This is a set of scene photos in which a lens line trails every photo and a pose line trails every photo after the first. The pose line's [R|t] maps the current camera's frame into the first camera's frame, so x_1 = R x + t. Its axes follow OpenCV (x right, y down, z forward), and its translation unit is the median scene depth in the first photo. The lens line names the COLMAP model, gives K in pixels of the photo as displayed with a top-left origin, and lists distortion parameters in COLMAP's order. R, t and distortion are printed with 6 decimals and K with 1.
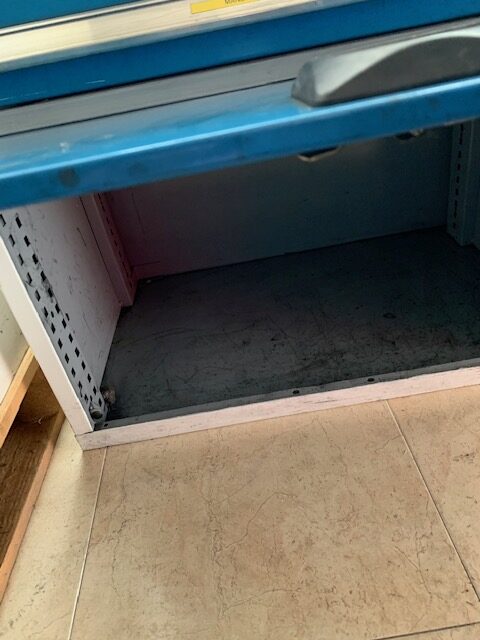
lens RADIAL K [[490.7, 0, 240.6], [0, 490.7, 316.3], [0, 0, 1]] dist [0.011647, -0.015653]
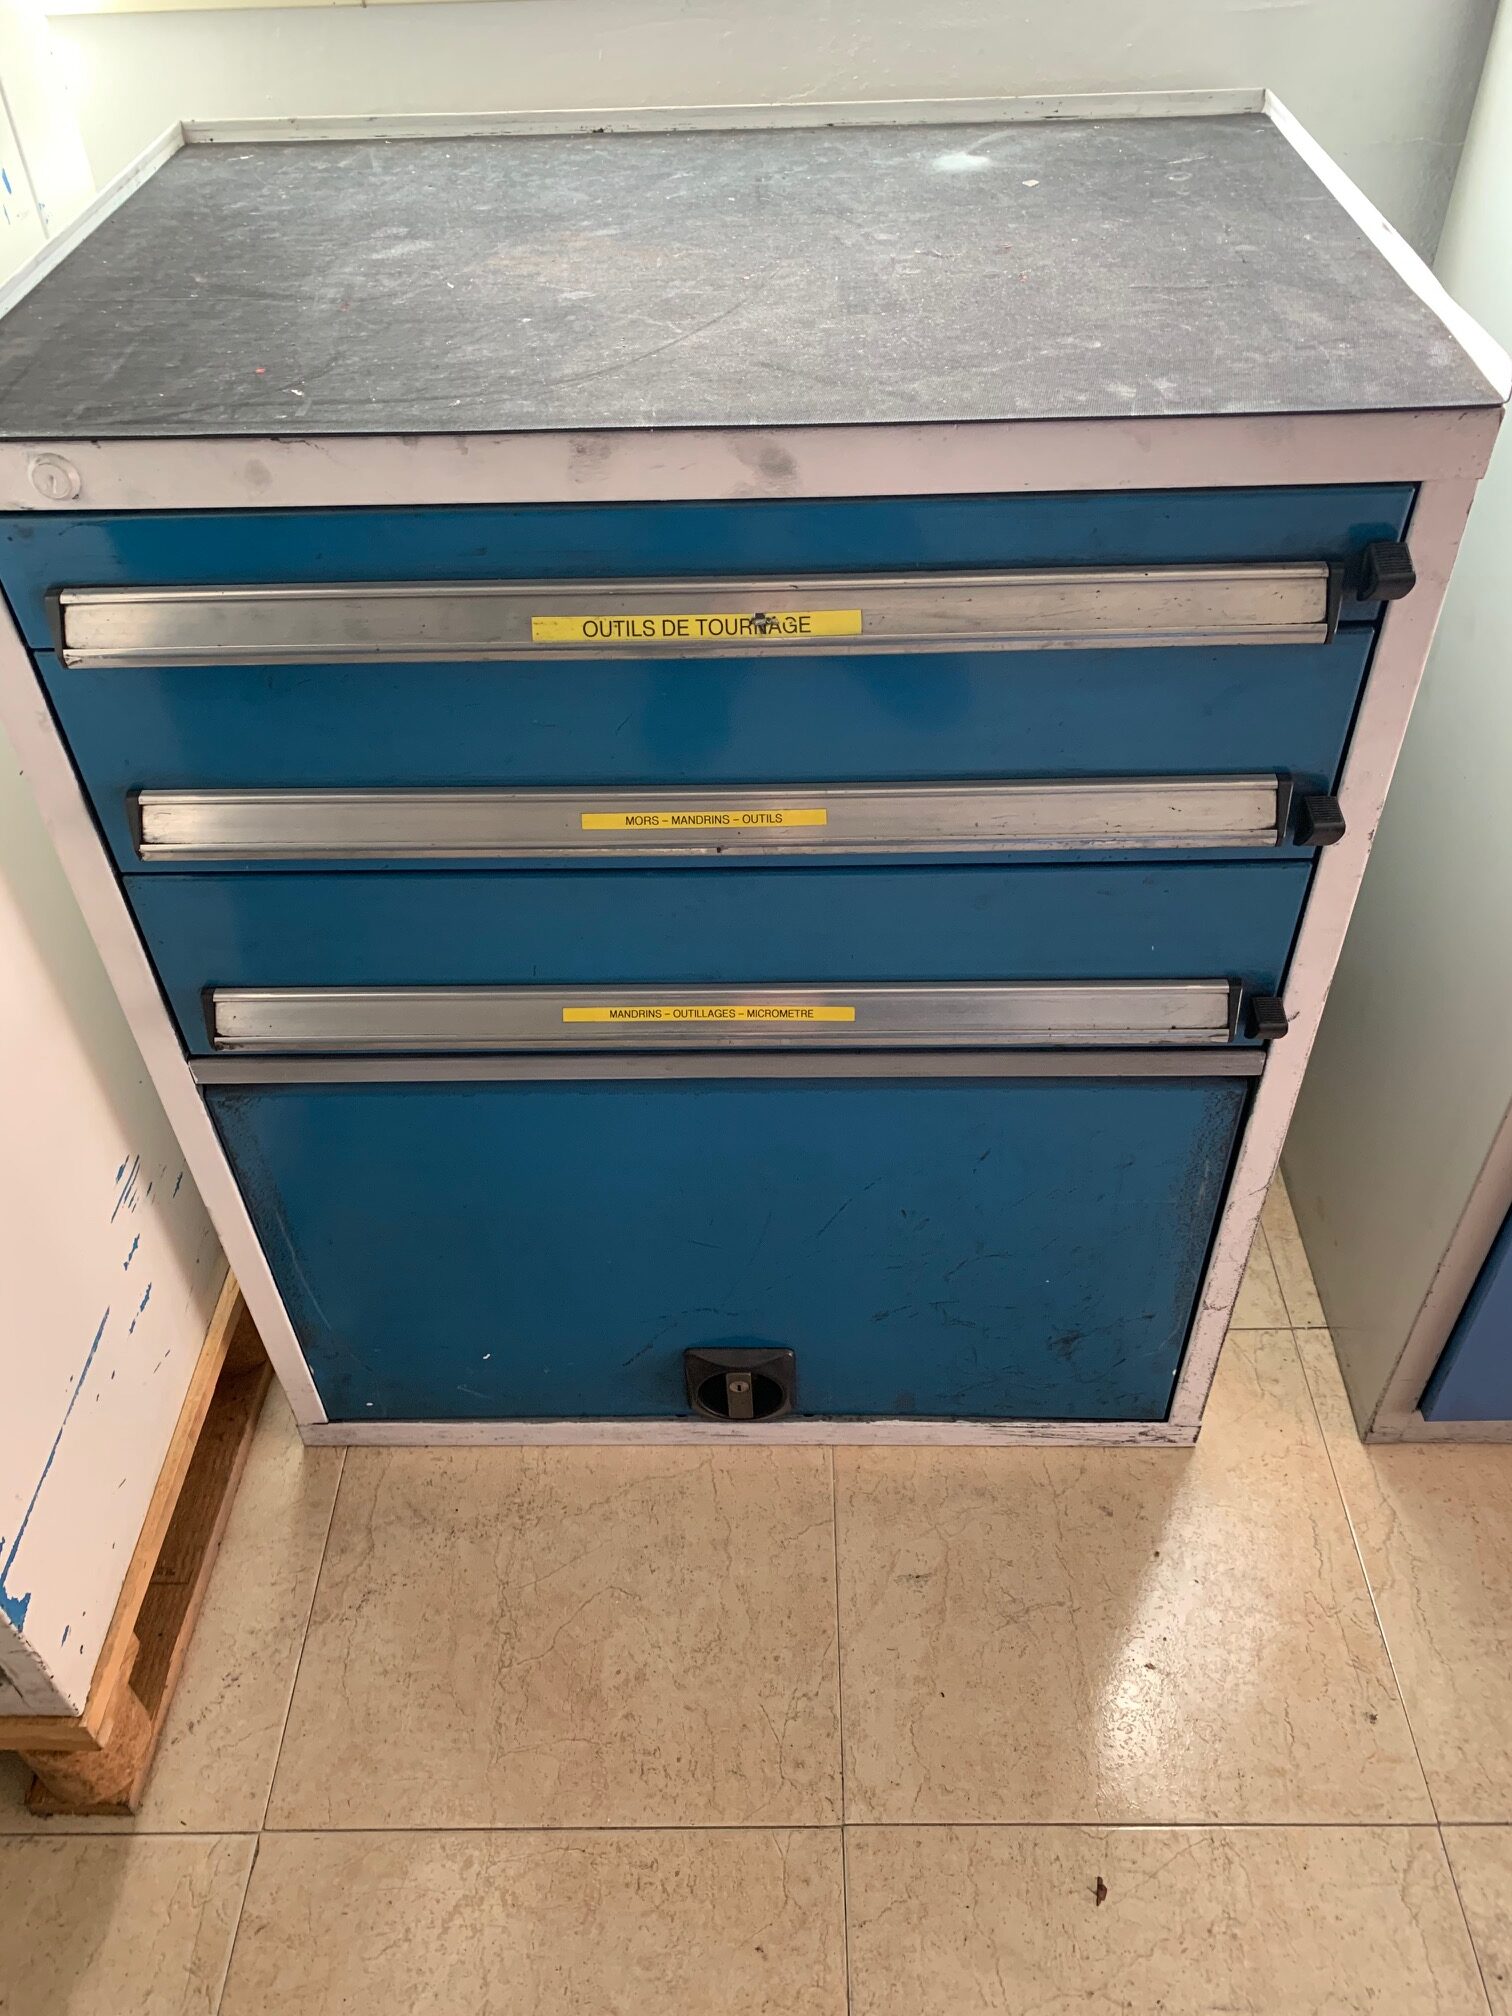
lens RADIAL K [[1545.7, 0, 751.2], [0, 1545.7, 1010.9], [0, 0, 1]] dist [0.011647, -0.015653]
pose [[0.987844, 0.153092, 0.026979, 0.088076], [-0.155451, 0.972878, 0.171299, -0.775658], [-0.000023, -0.173410, 0.984850, -0.885787]]
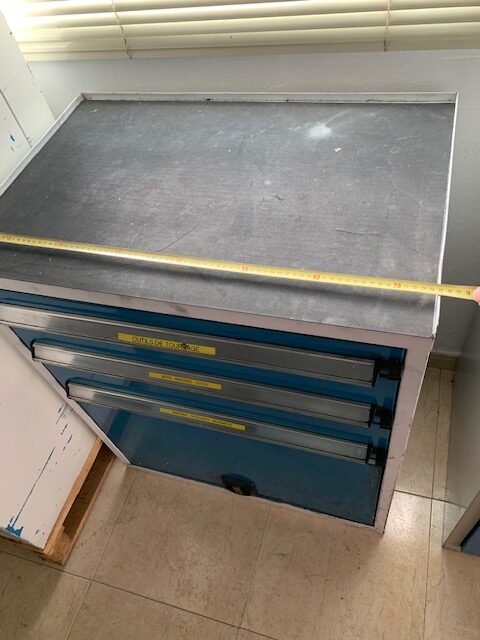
lens RADIAL K [[490.7, 0, 242.9], [0, 490.7, 321.3], [0, 0, 1]] dist [0.011647, -0.015653]
pose [[0.937287, 0.285320, -0.200212, 0.460754], [-0.187831, 0.897316, 0.399429, -1.470285], [0.293619, -0.336774, 0.894635, -0.600490]]
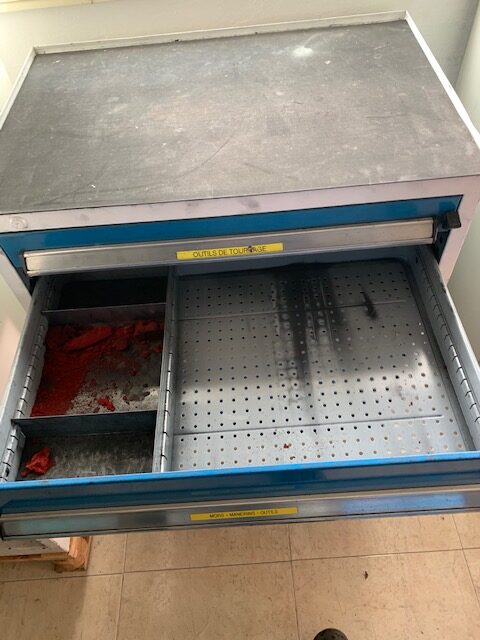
lens RADIAL K [[490.7, 0, 237.4], [0, 490.7, 317.3], [0, 0, 1]] dist [0.011647, -0.015653]
pose [[0.995840, 0.077346, 0.048160, -0.001636], [-0.088847, 0.941513, 0.325053, -1.122549], [-0.020201, -0.327980, 0.944469, -0.816077]]
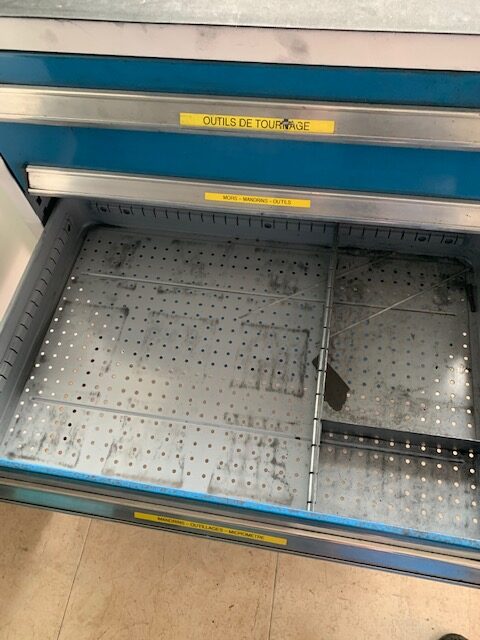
lens RADIAL K [[490.7, 0, 239.6], [0, 490.7, 320.6], [0, 0, 1]] dist [0.011647, -0.015653]
pose [[0.968944, 0.246459, -0.020125, 0.105717], [-0.206072, 0.849783, 0.485183, -0.984691], [0.136680, -0.465968, 0.874181, -0.480410]]
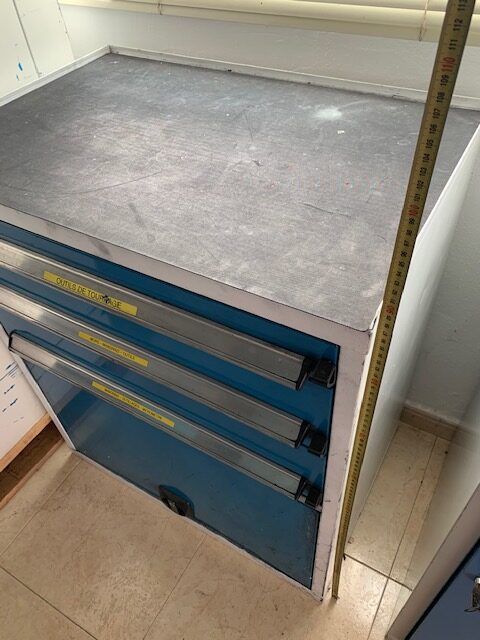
lens RADIAL K [[490.7, 0, 245.8], [0, 490.7, 318.5], [0, 0, 1]] dist [0.011647, -0.015653]
pose [[0.824540, 0.476446, -0.305178, 0.696936], [-0.371688, 0.862776, 0.342734, -1.330330], [0.426594, -0.169167, 0.888482, -0.380472]]
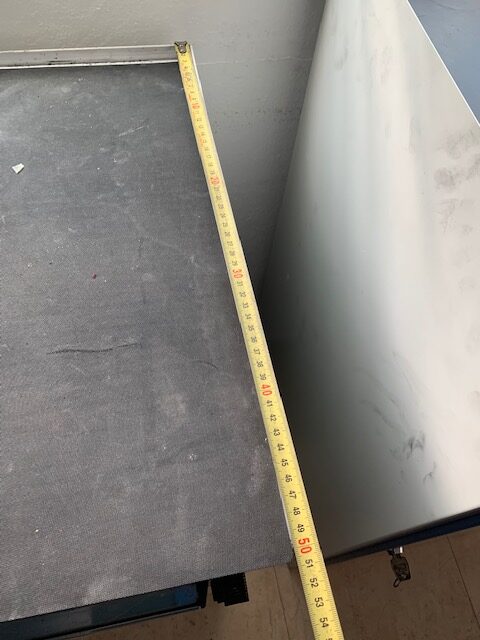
lens RADIAL K [[490.7, 0, 245.1], [0, 490.7, 316.2], [0, 0, 1]] dist [0.011647, -0.015653]
pose [[0.962522, 0.017602, 0.270630, 0.429838], [-0.136693, 0.893354, 0.428057, -1.569003], [-0.234234, -0.449008, 0.862280, 0.055299]]
